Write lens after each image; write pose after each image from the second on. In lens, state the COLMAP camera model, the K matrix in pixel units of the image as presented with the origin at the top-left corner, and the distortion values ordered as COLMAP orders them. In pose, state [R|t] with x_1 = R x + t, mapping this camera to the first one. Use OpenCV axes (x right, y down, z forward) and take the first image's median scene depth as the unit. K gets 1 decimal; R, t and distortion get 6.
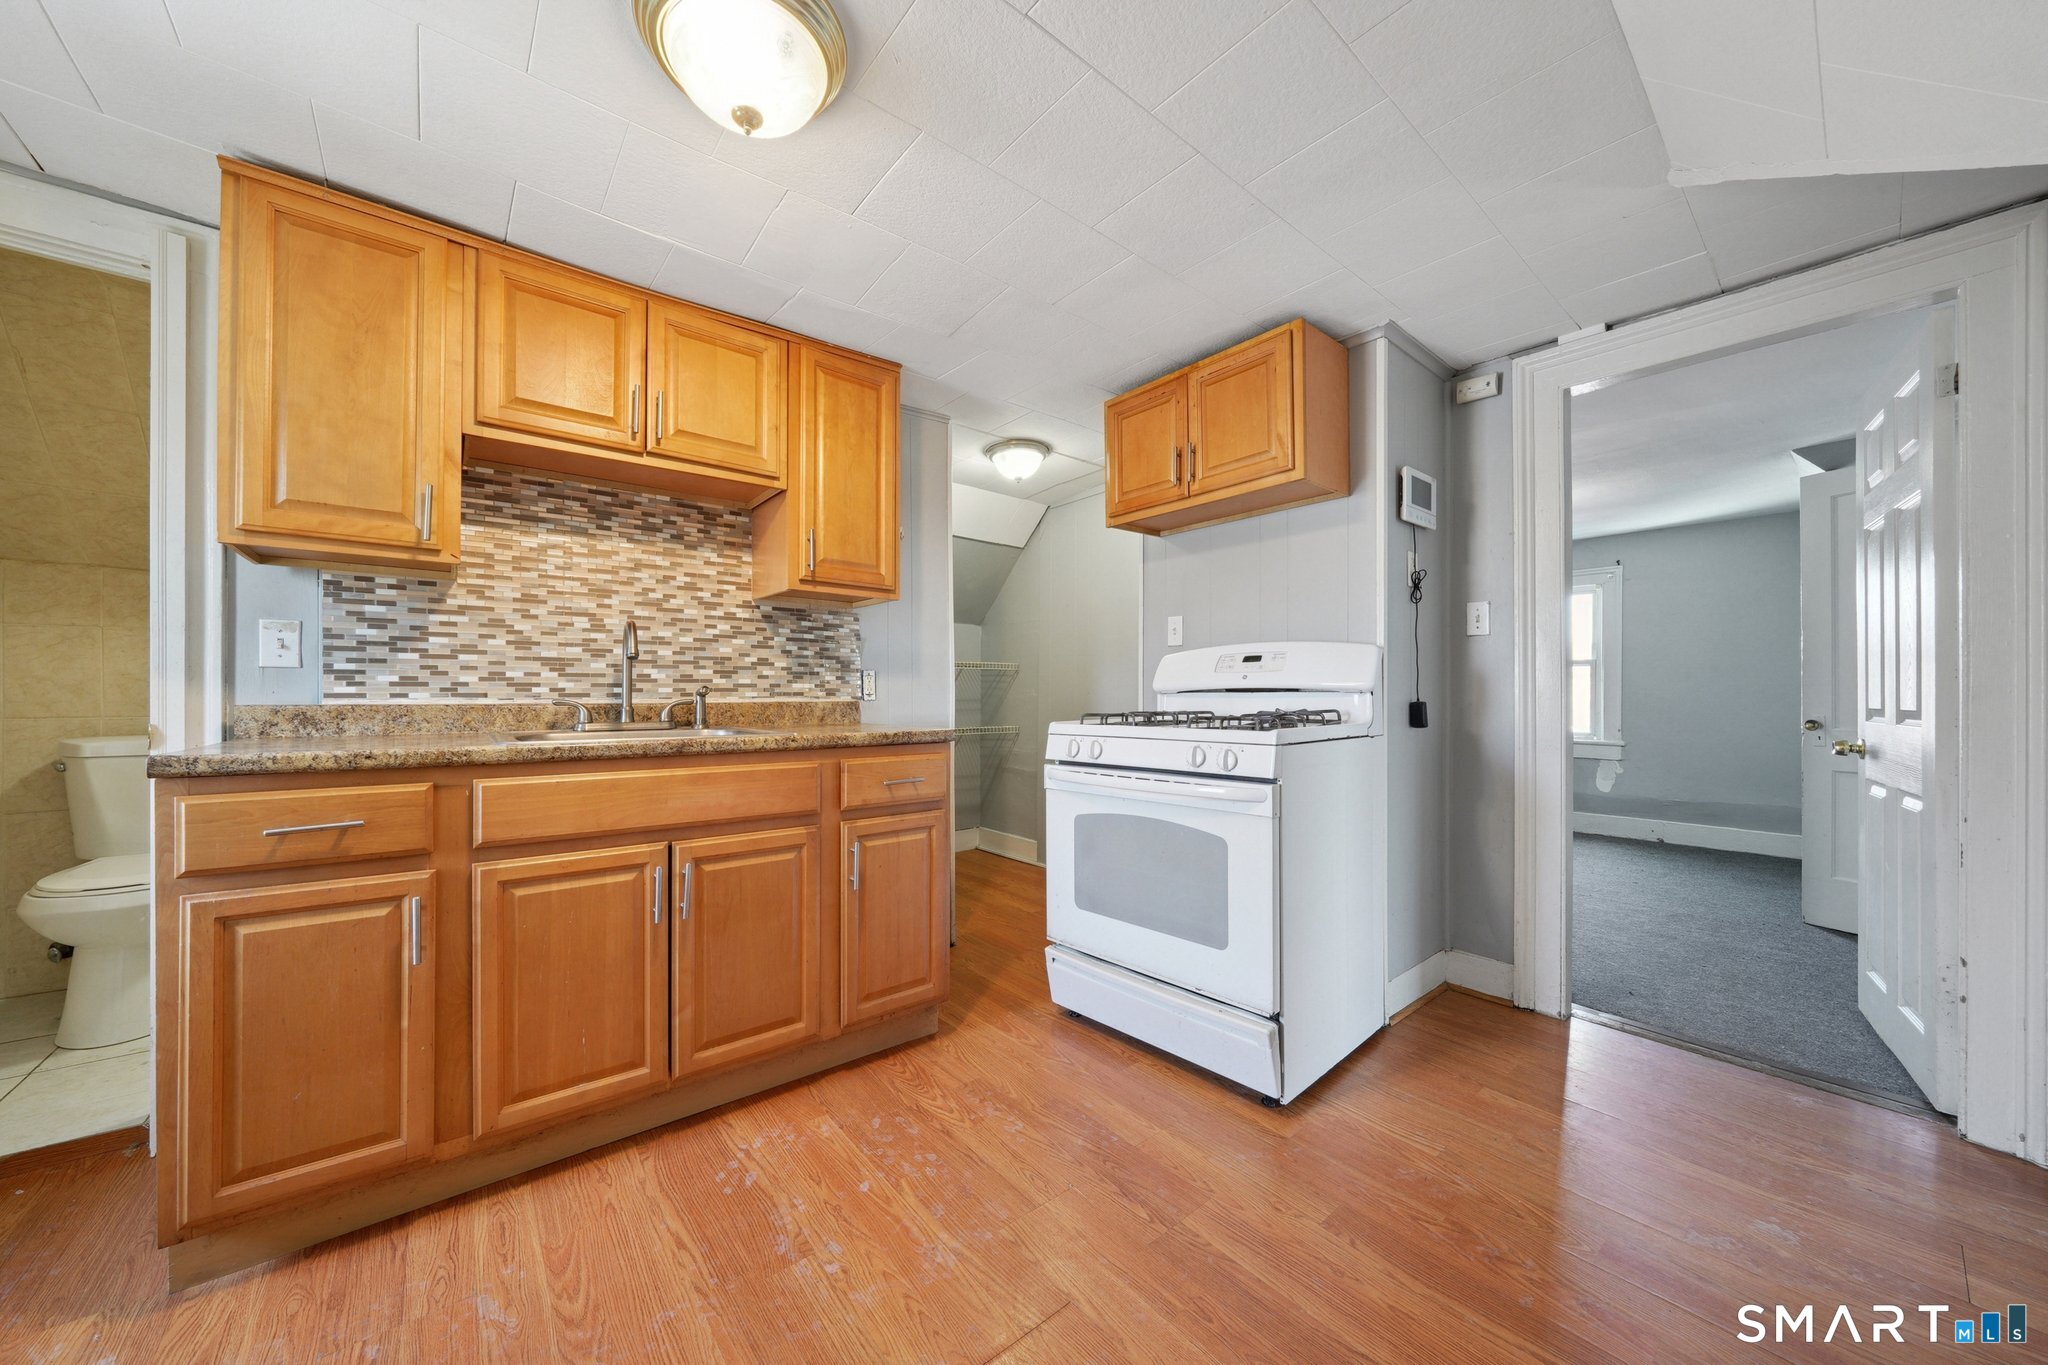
lens RADIAL K [[712.5, 0, 1010.6], [0, 712.5, 703.3], [0, 0, 1]] dist [-0.003221, -0.000653]
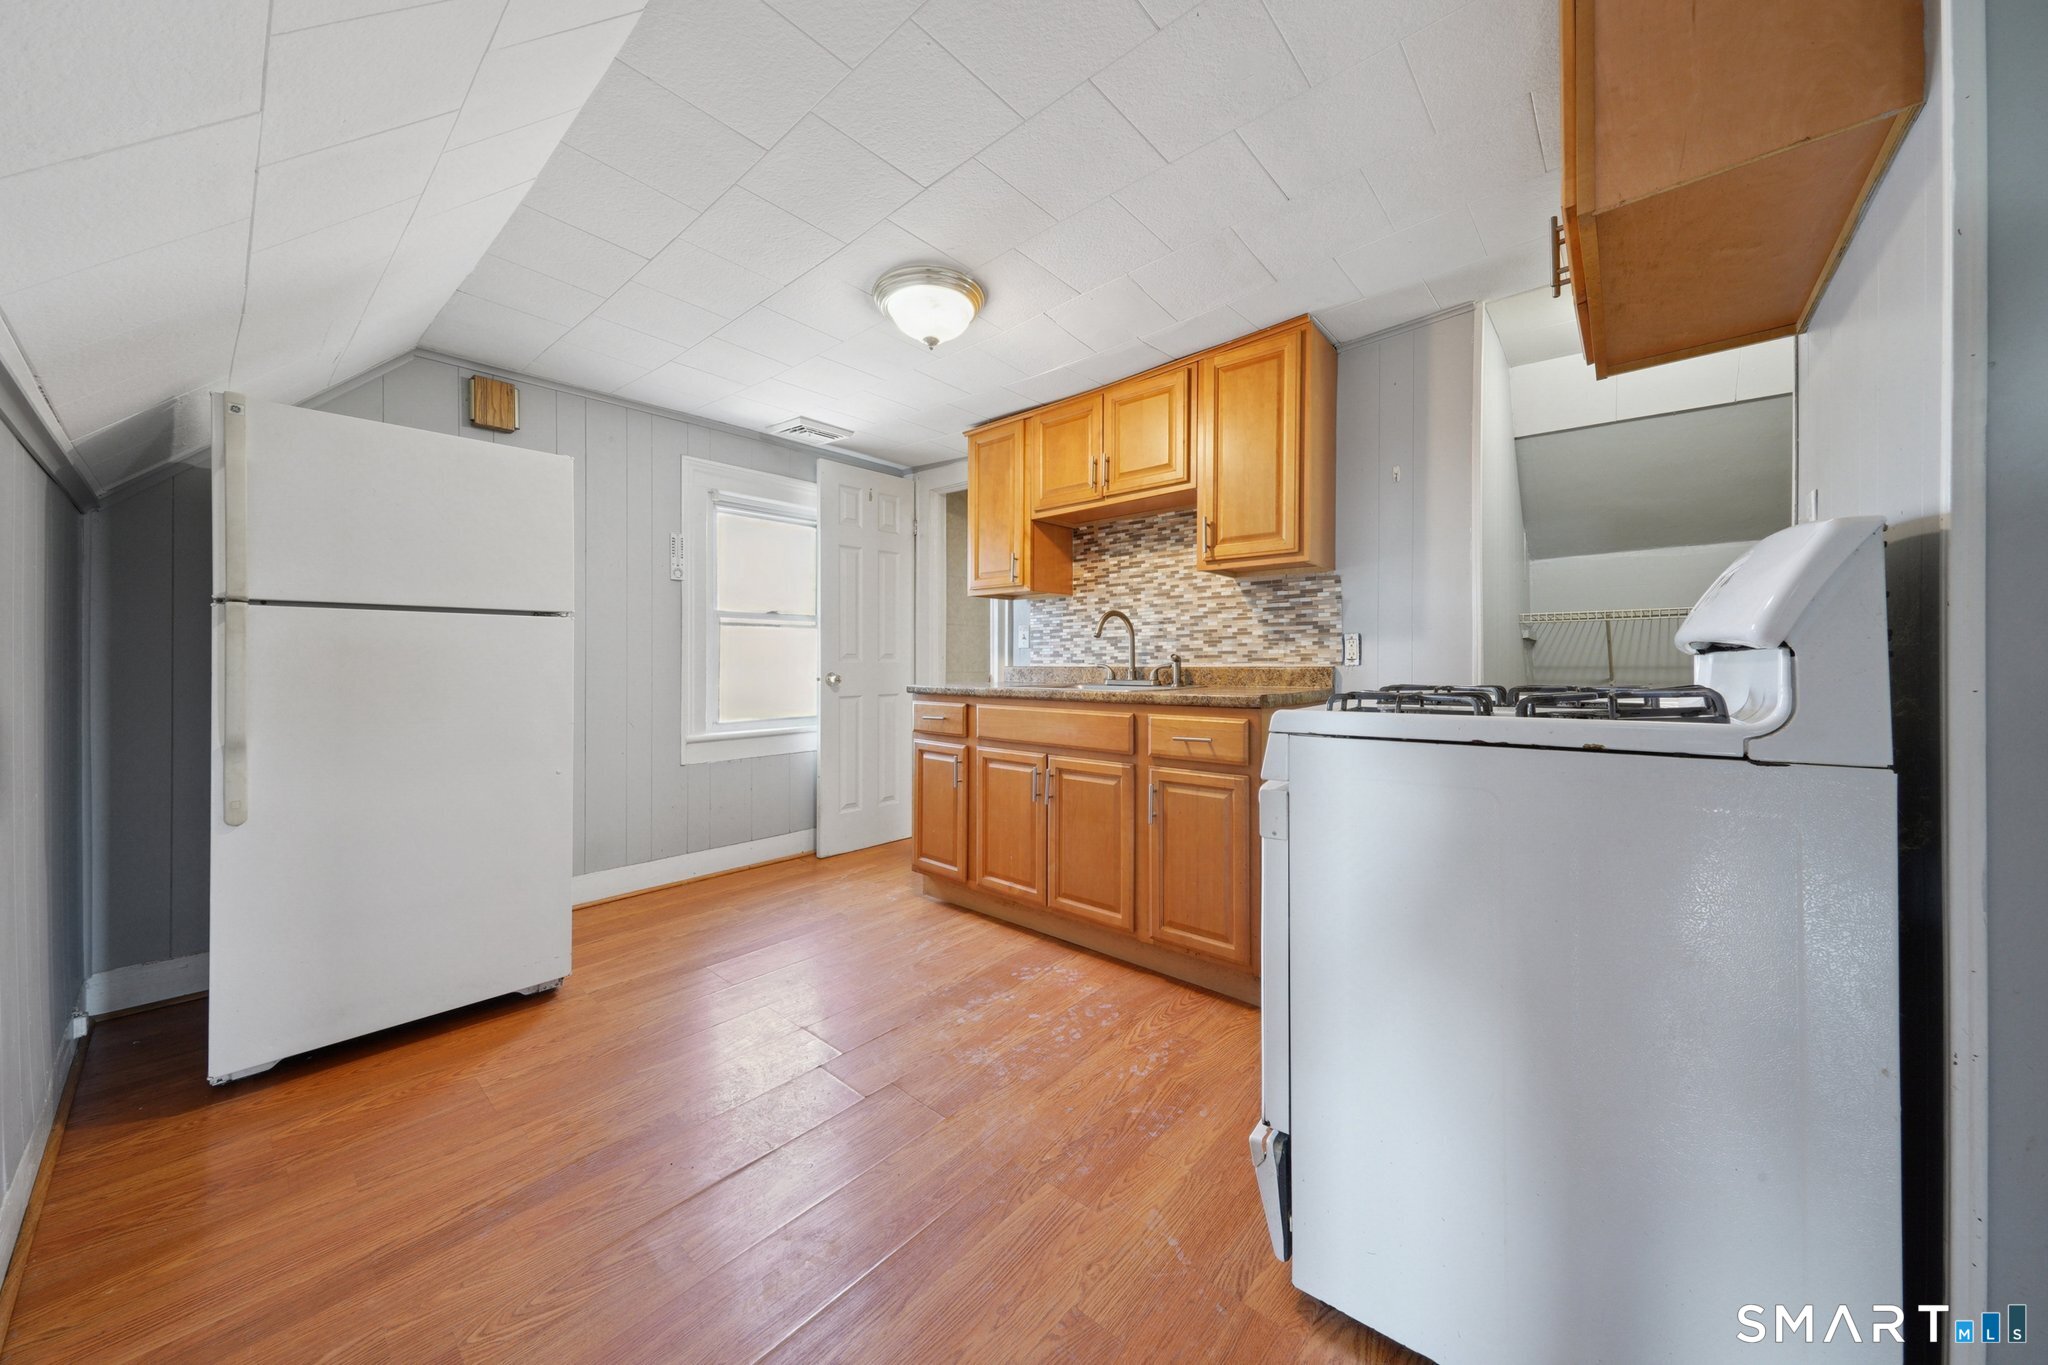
lens RADIAL K [[712.5, 0, 1032.6], [0, 712.5, 667.2], [0, 0, 1]] dist [-0.003221, -0.000653]
pose [[0.166744, 0.004530, -0.985990, 0.863312], [-0.008802, 0.999956, 0.003106, -0.001715], [0.985961, 0.008161, 0.166776, 0.569154]]
